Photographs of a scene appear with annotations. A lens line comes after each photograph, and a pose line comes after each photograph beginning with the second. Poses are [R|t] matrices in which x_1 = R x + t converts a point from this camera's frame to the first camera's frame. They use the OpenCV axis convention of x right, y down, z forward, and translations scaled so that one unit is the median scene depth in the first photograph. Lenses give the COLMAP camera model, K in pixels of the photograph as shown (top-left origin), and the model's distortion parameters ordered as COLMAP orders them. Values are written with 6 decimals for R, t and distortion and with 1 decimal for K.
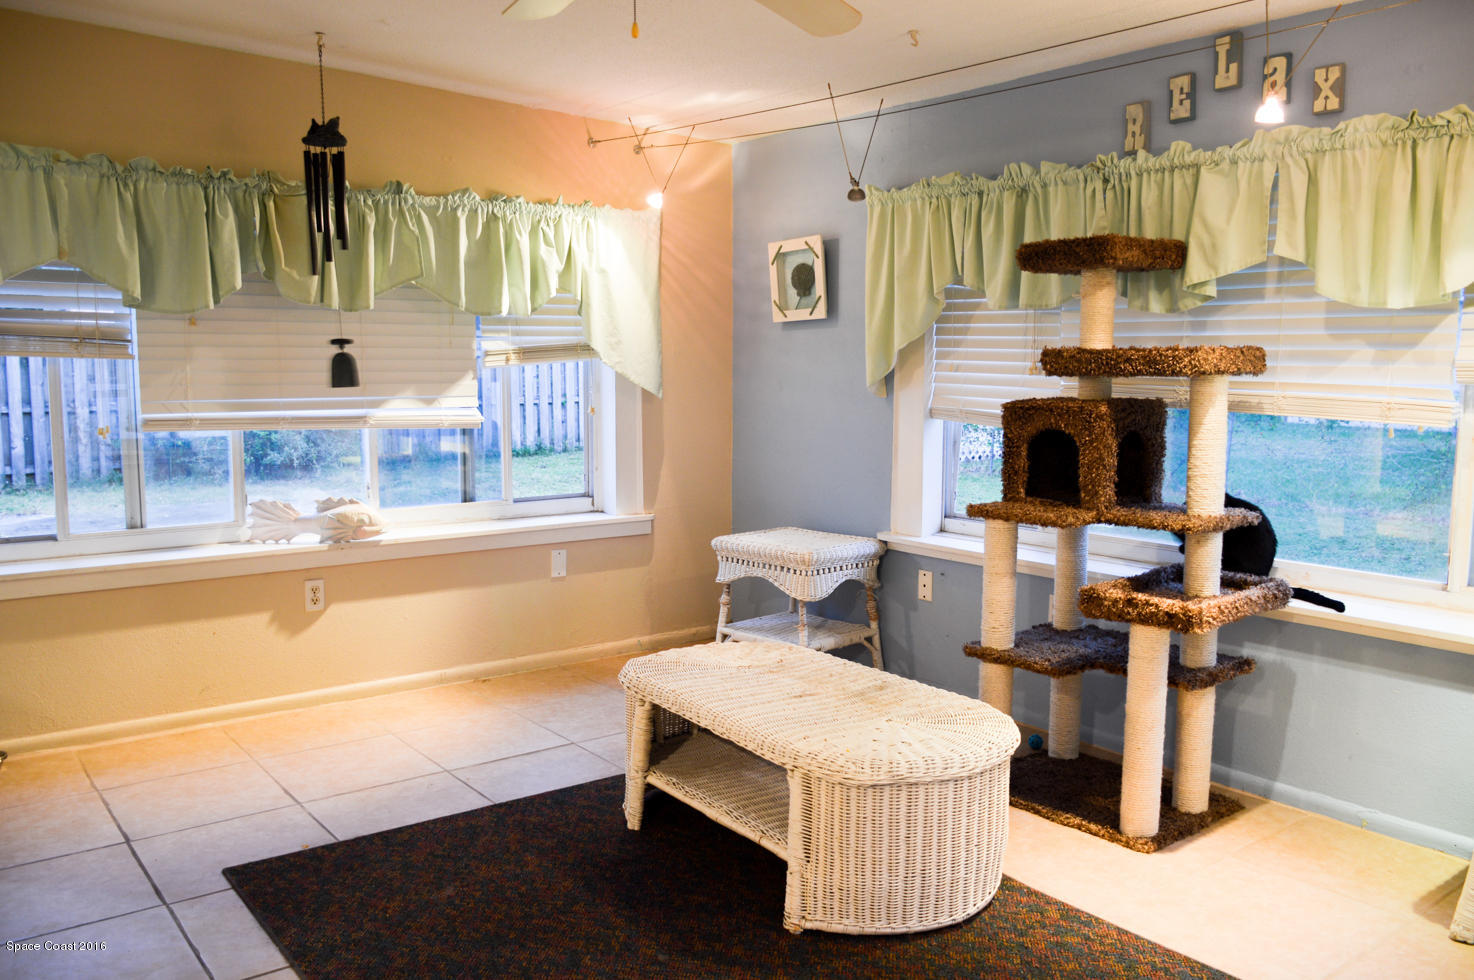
lens RADIAL K [[1166.4, 0, 737.0], [0, 1166.4, 490.0], [0, 0, 1]] dist [-0.026733, 0.000198]
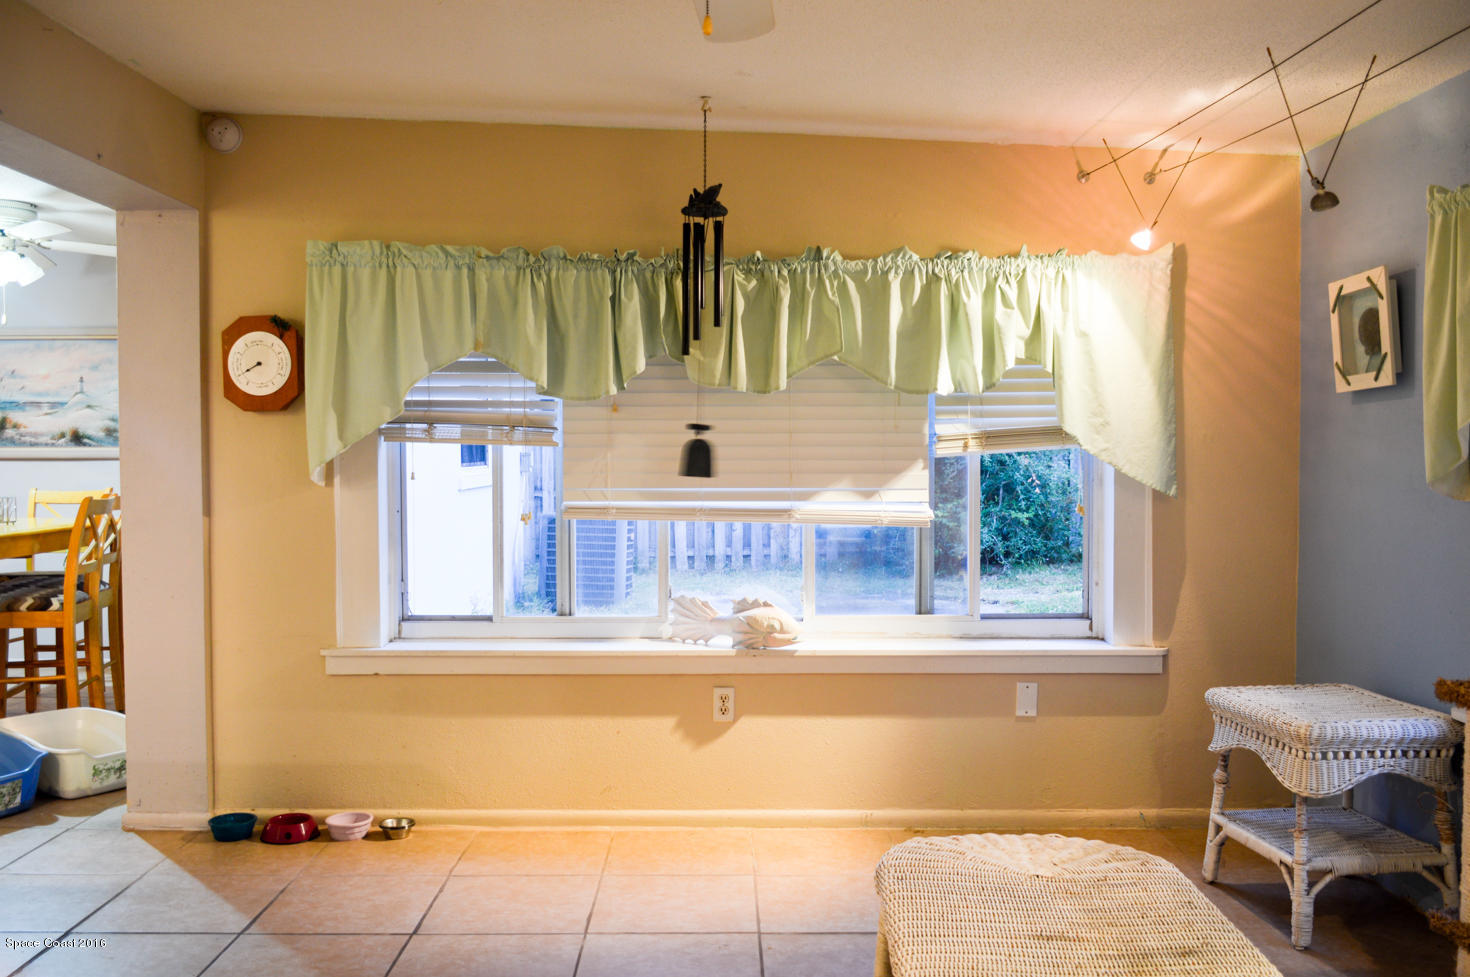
lens RADIAL K [[1283.3, 0, 735.0], [0, 1283.3, 488.5], [0, 0, 1]] dist [-0.027498, 0.007994]
pose [[0.796974, 0.015632, -0.603811, 0.247428], [-0.063215, 0.996334, -0.057644, -0.020523], [0.600697, 0.084111, 0.795040, 0.194136]]
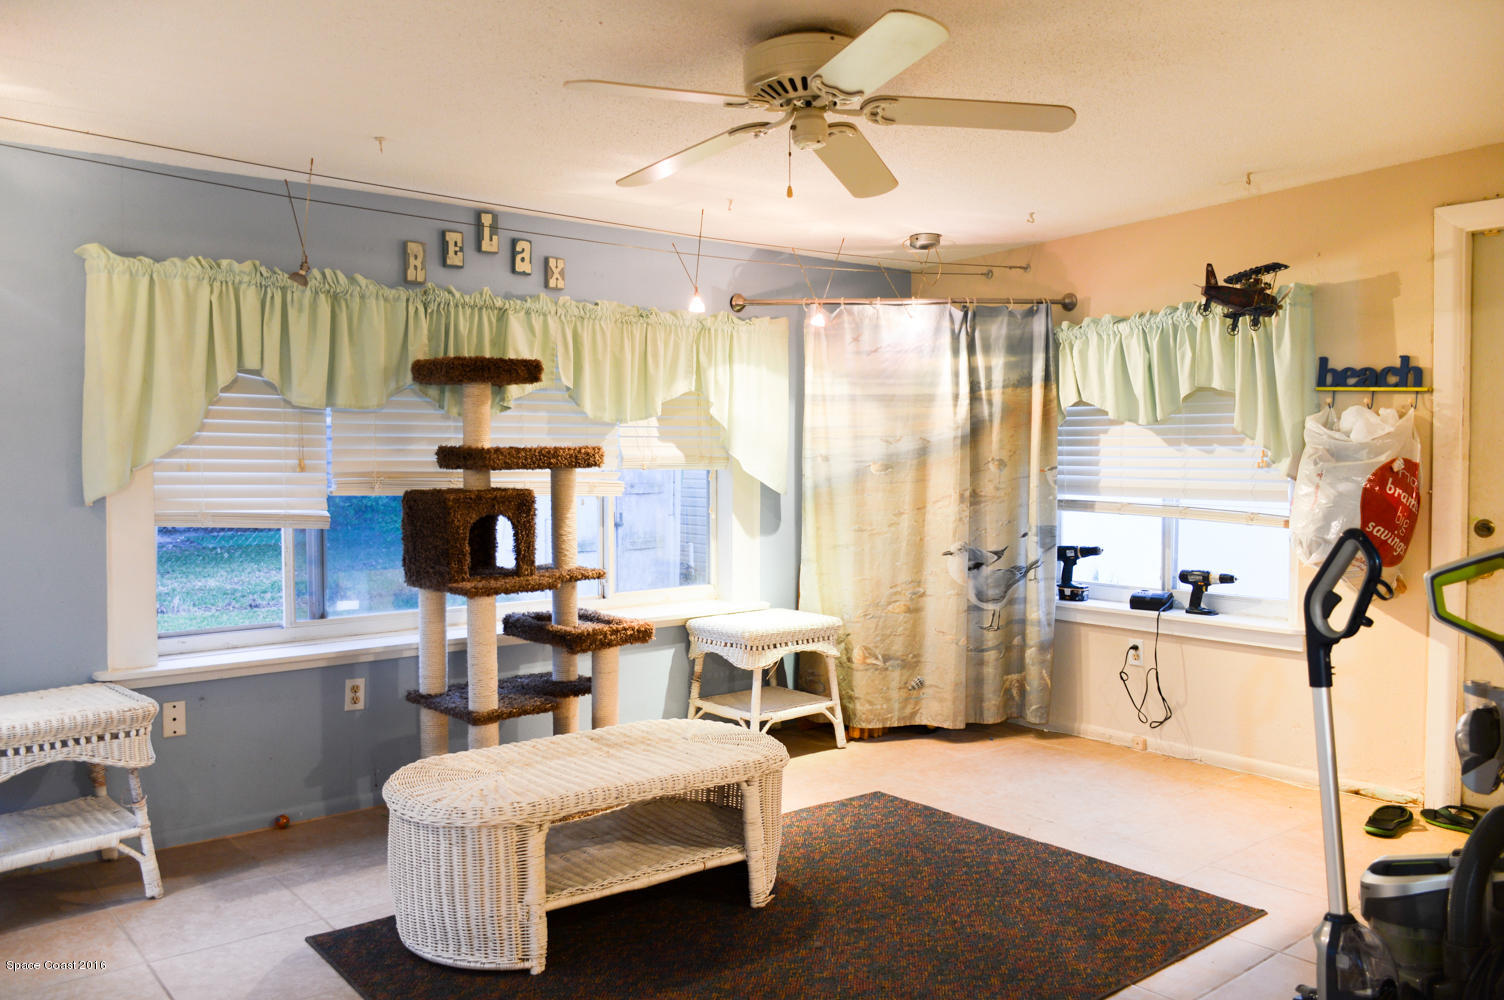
lens RADIAL K [[1160.4, 0, 752.0], [0, 1160.4, 500.0], [0, 0, 1]] dist [-0.028500, -0.002444]
pose [[-0.034074, -0.041516, 0.998557, -0.731661], [0.114241, 0.992426, 0.045159, -0.071915], [-0.992869, 0.115615, -0.029073, 0.611556]]
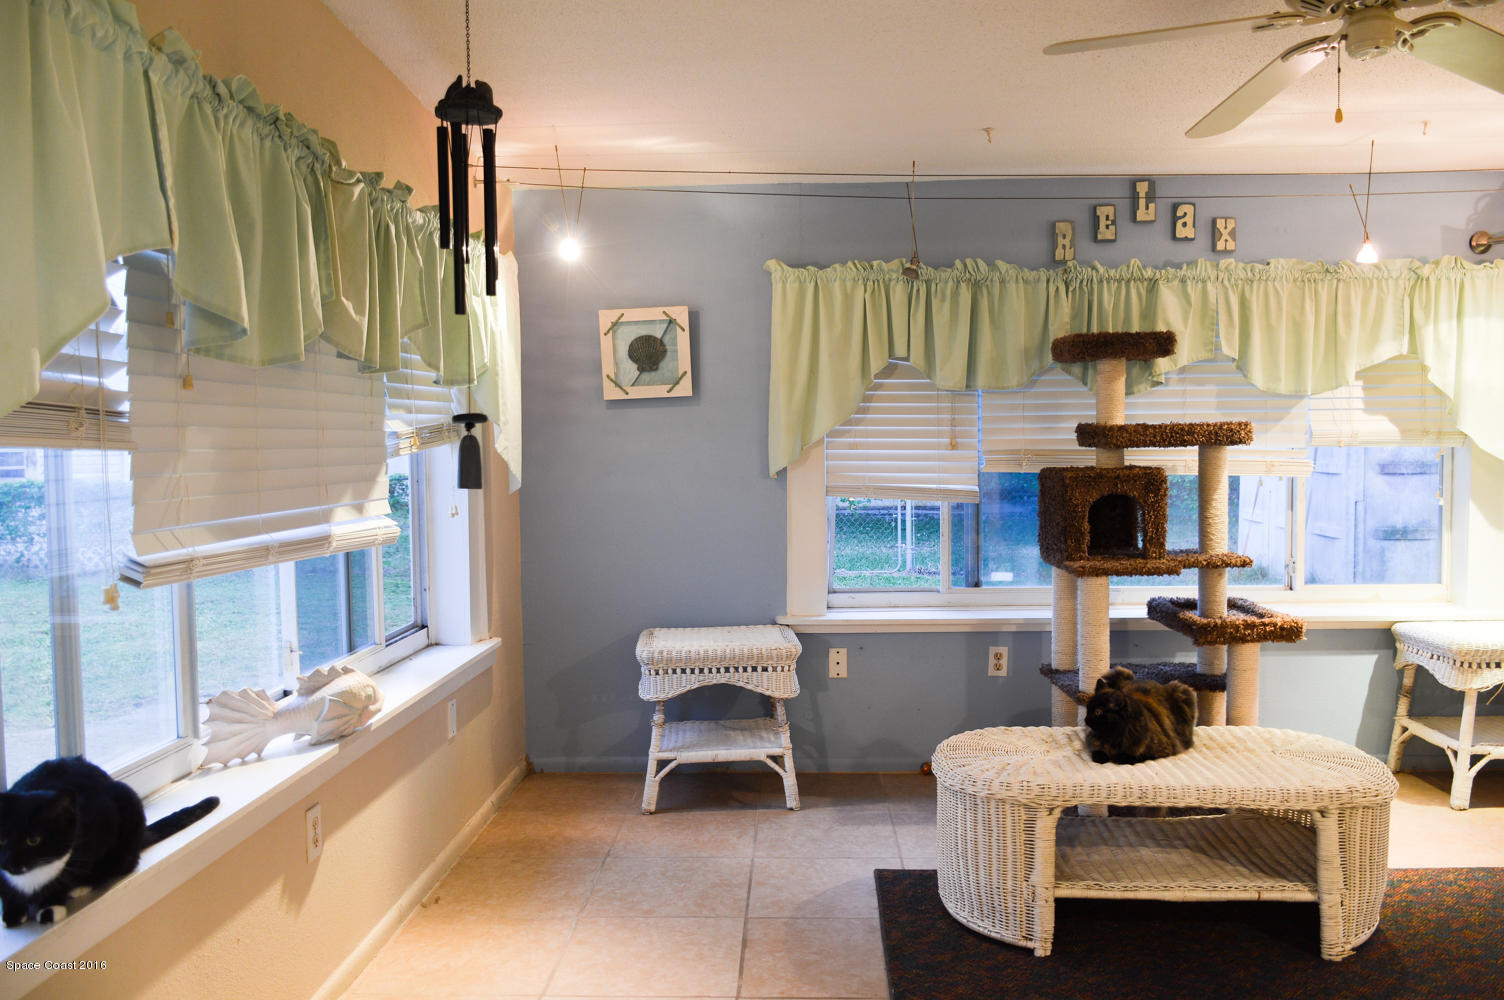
lens RADIAL K [[1160.4, 0, 752.0], [0, 1160.4, 500.0], [0, 0, 1]] dist [-0.028500, -0.002444]
pose [[0.645322, -0.052011, 0.762138, -0.669602], [0.100623, 0.994774, -0.017313, -0.049755], [-0.757254, 0.087861, 0.647183, 0.420132]]
